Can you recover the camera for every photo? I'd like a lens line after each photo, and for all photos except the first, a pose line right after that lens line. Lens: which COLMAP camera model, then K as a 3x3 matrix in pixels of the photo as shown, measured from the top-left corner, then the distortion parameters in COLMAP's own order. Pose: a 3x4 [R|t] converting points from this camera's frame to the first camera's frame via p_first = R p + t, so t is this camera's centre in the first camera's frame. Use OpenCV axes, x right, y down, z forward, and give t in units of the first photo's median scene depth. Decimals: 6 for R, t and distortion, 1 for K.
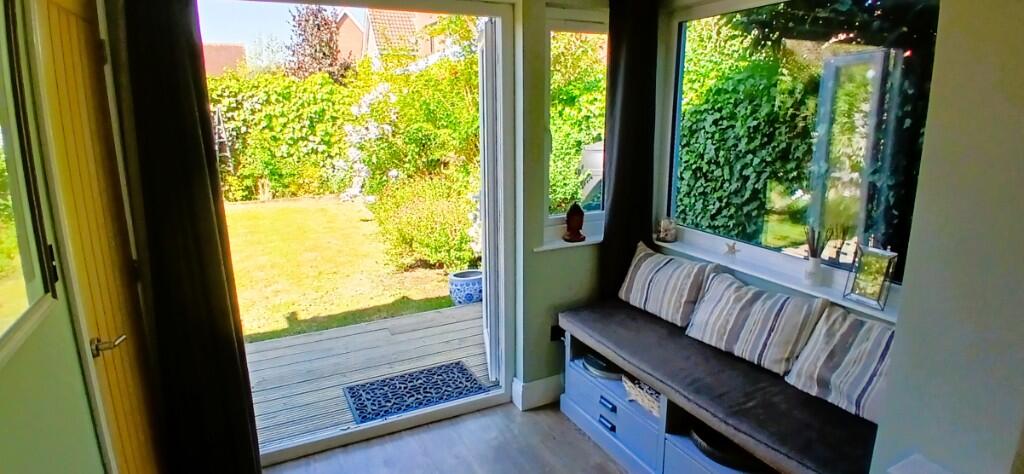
lens RADIAL K [[560.7, 0, 507.7], [0, 560.7, 228.4], [0, 0, 1]] dist [-0.049538, -0.002069]
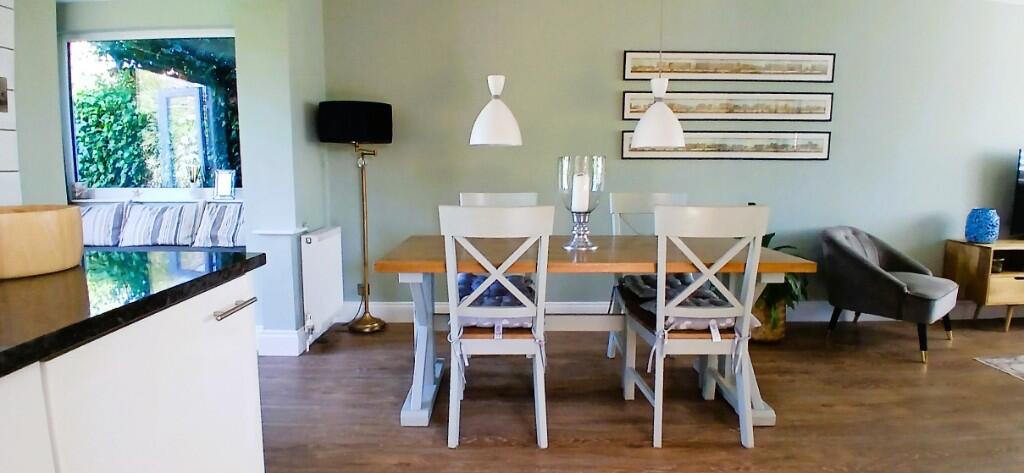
lens RADIAL K [[560.7, 0, 502.1], [0, 560.7, 238.0], [0, 0, 1]] dist [-0.049538, -0.002069]
pose [[0.450277, -0.113067, 0.885701, -0.338141], [0.191848, 0.981034, 0.027704, 0.213683], [-0.872035, 0.157445, 0.463429, -0.379832]]
